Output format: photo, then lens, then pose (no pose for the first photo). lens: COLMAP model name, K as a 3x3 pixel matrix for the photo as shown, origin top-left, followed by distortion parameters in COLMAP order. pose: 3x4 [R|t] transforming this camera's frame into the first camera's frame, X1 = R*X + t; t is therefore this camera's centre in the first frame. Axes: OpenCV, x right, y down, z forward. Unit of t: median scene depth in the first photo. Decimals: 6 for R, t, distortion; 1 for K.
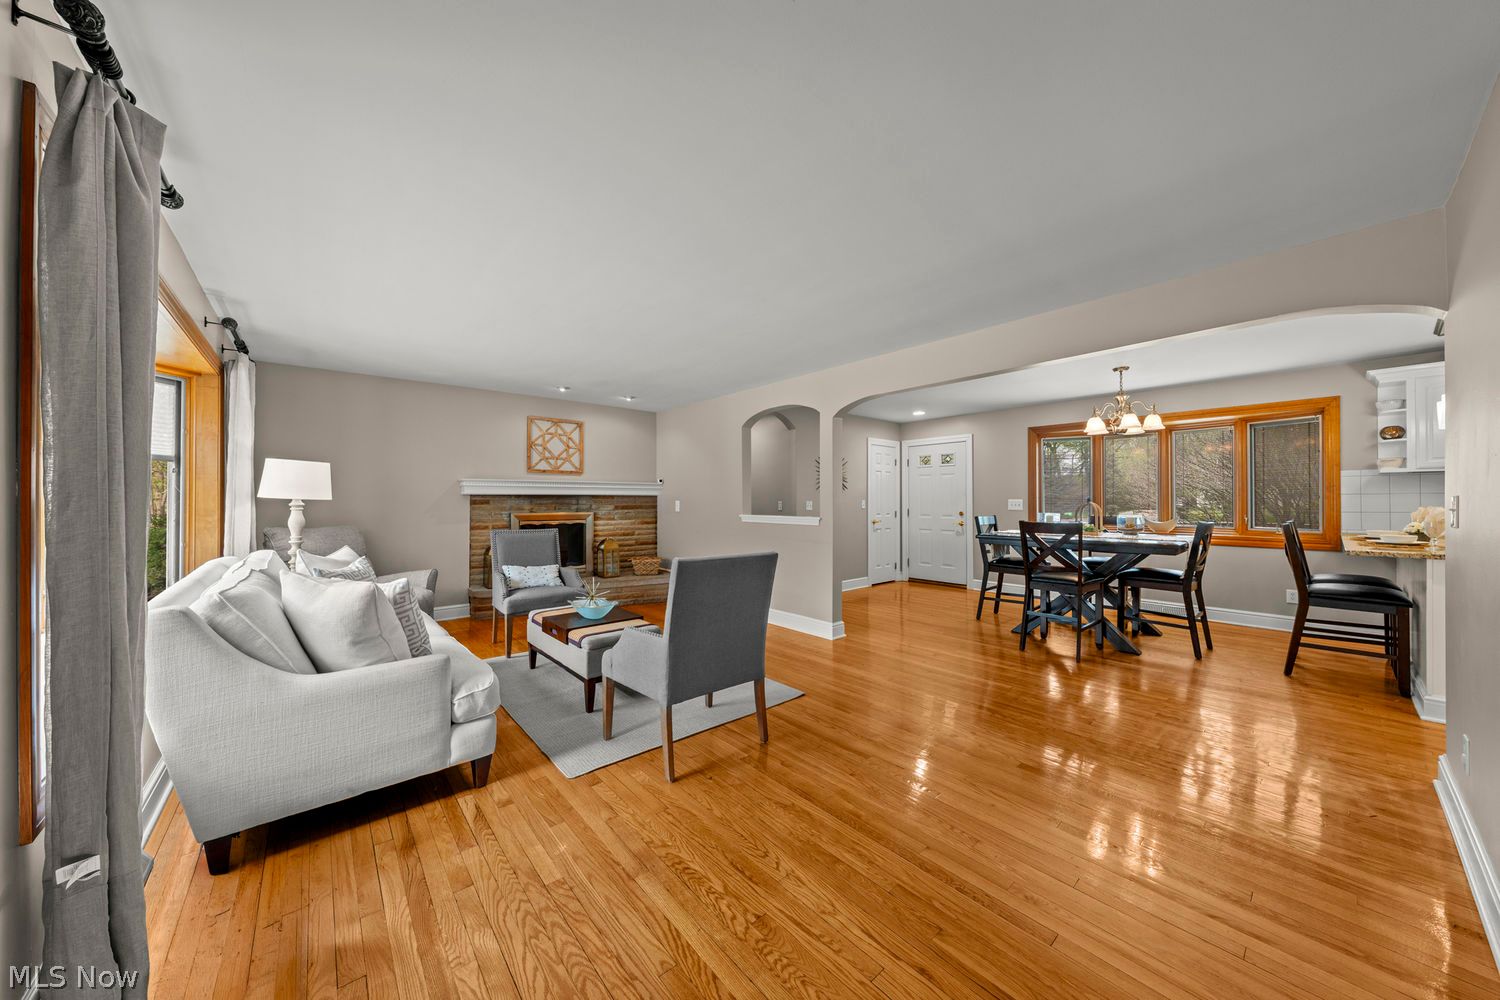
lens RADIAL K [[508.1, 0, 757.7], [0, 508.1, 498.2], [0, 0, 1]] dist [-0.001189, -0.000080]
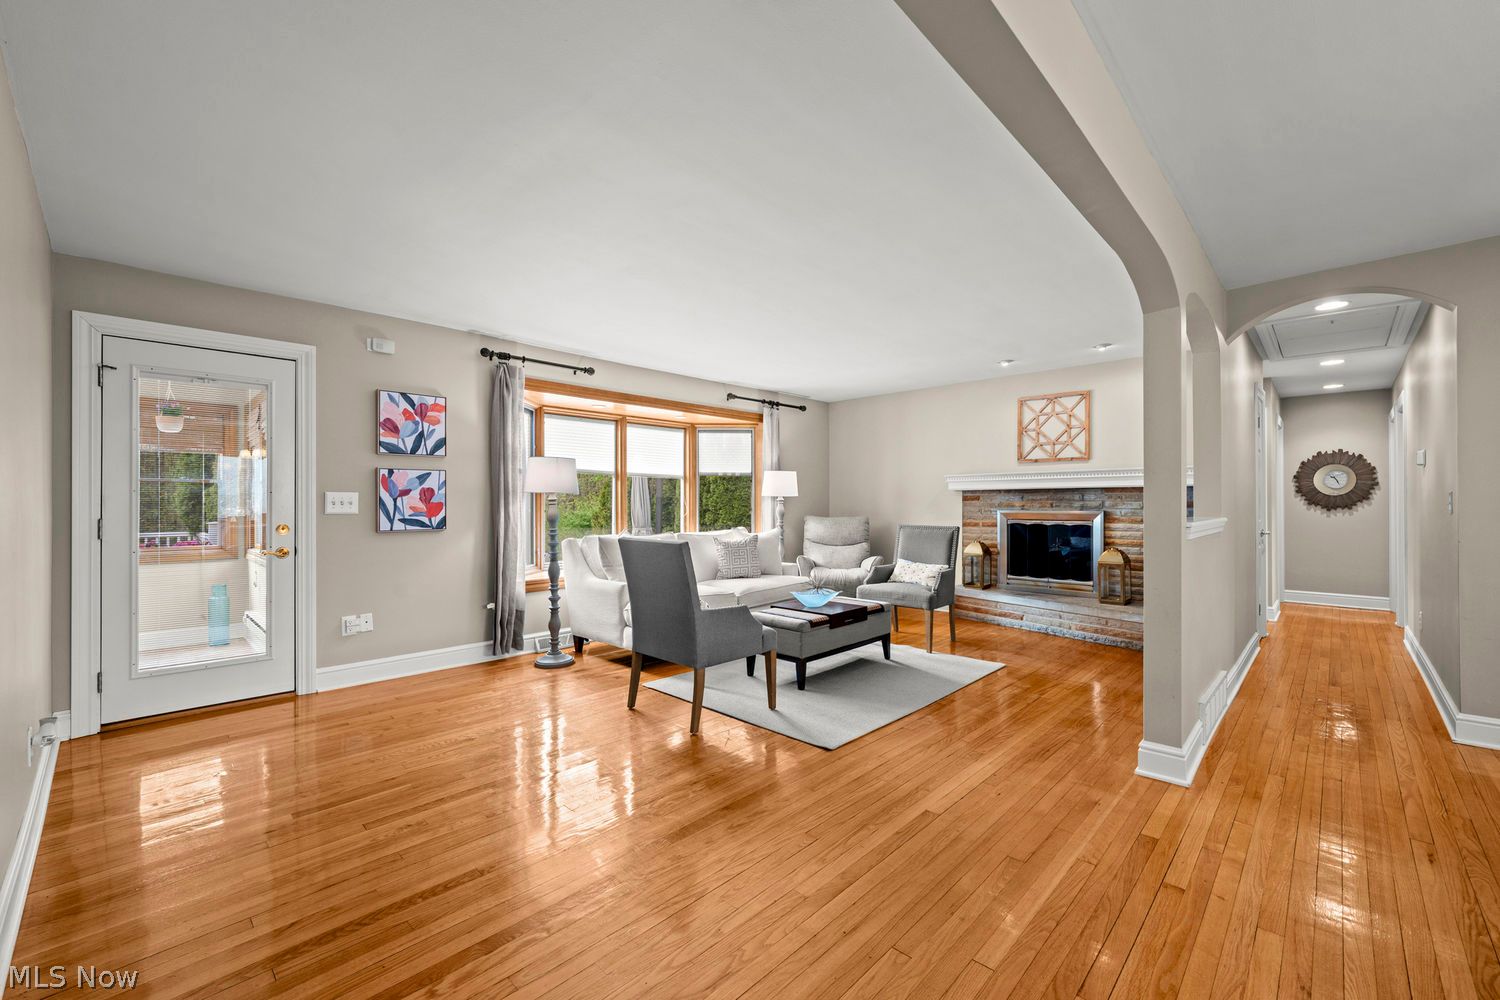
lens RADIAL K [[614.1, 0, 749.5], [0, 614.1, 498.4], [0, 0, 1]] dist [-0.002198, -0.000220]
pose [[0.088851, -0.006832, -0.996021, 0.544117], [0.007125, 0.999955, -0.006224, 0.012048], [0.996019, -0.006544, 0.088896, 0.445789]]
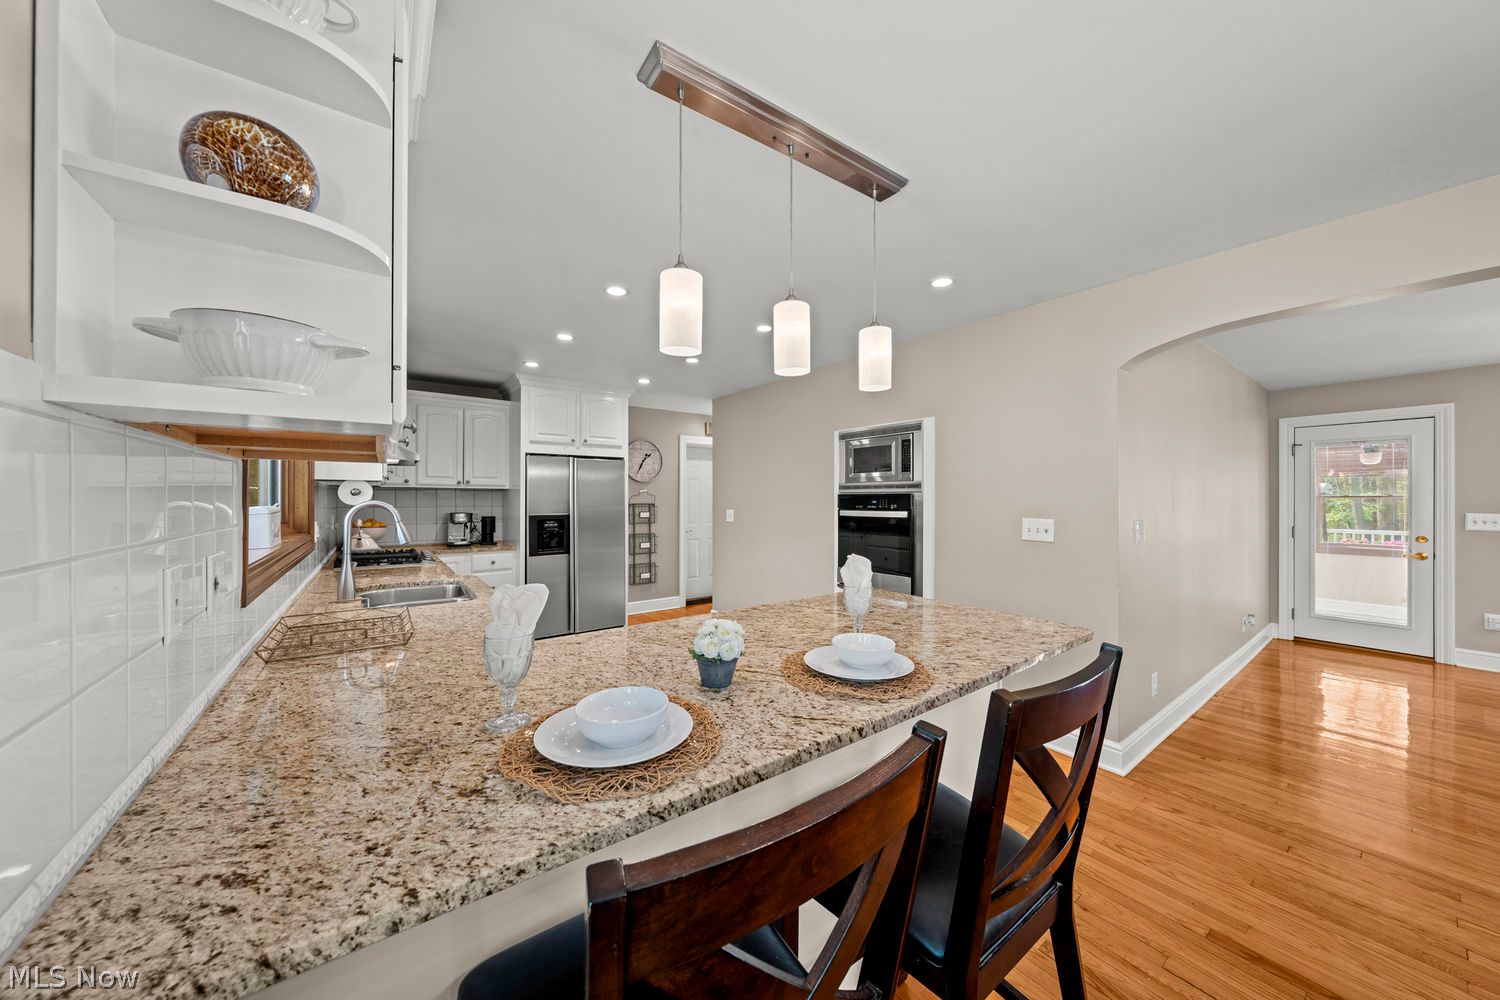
lens RADIAL K [[508.1, 0, 760.8], [0, 508.1, 500.8], [0, 0, 1]] dist [-0.001189, -0.000080]
pose [[-0.996718, -0.000376, 0.080947, 0.765423], [-0.000707, 0.999992, -0.004062, -0.016162], [-0.080945, -0.004106, -0.996710, 0.830706]]
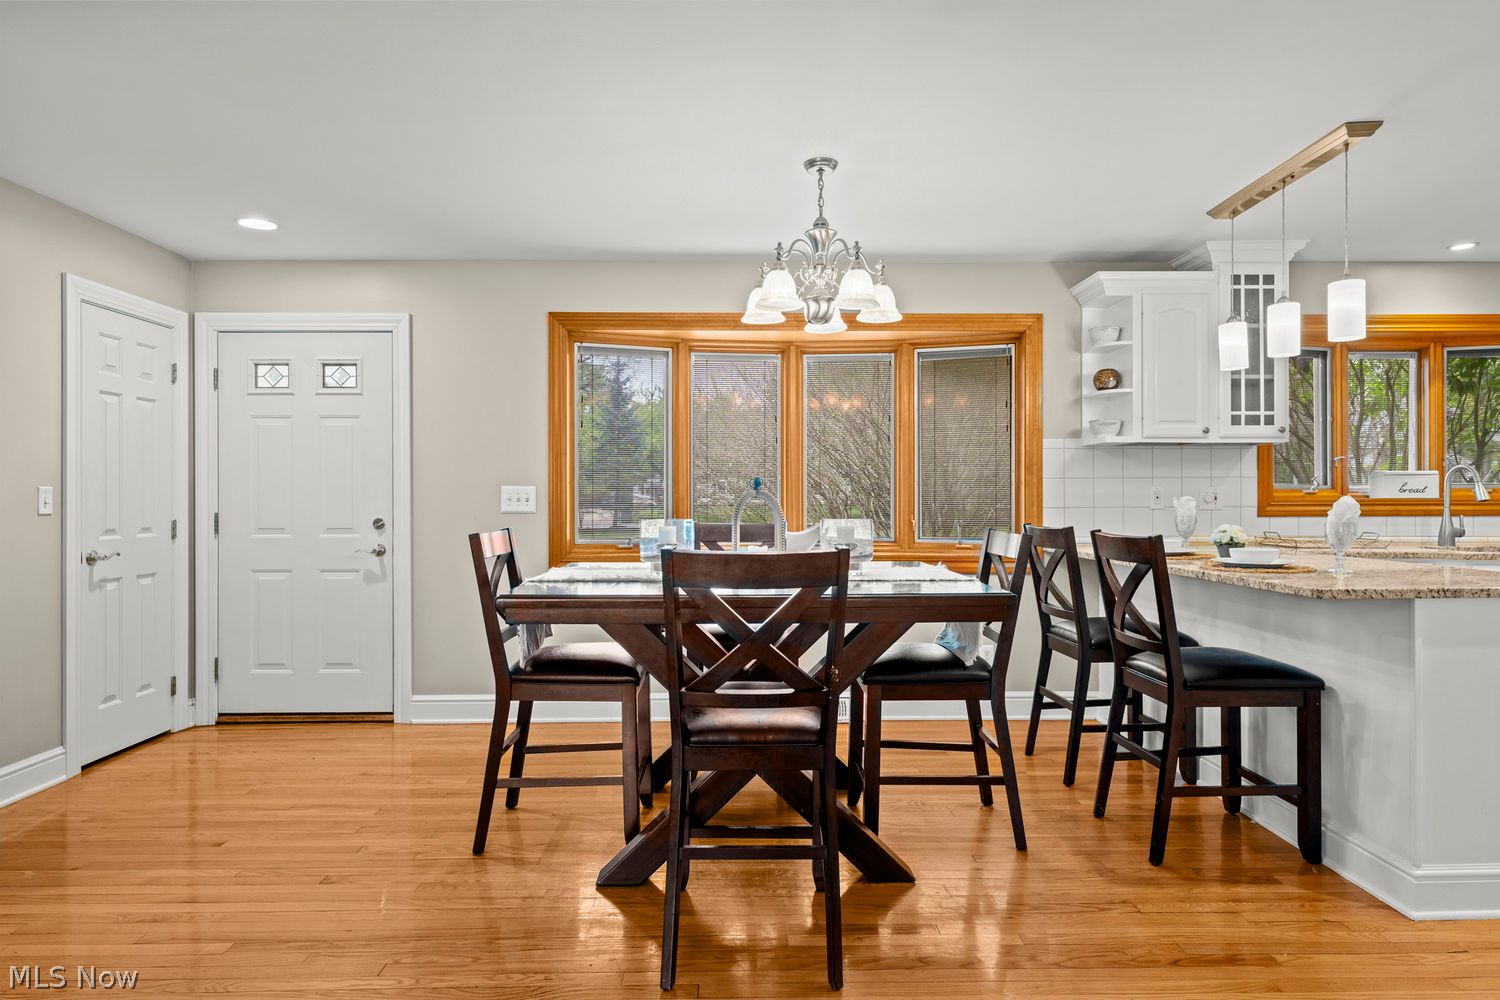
lens RADIAL K [[860.6, 0, 755.2], [0, 860.6, 497.1], [0, 0, 1]] dist [0.005684, -0.003330]
pose [[0.647657, -0.001010, 0.761931, 0.118531], [-0.003508, 0.999985, 0.004308, 0.008930], [-0.761924, -0.005463, 0.647643, 0.463444]]
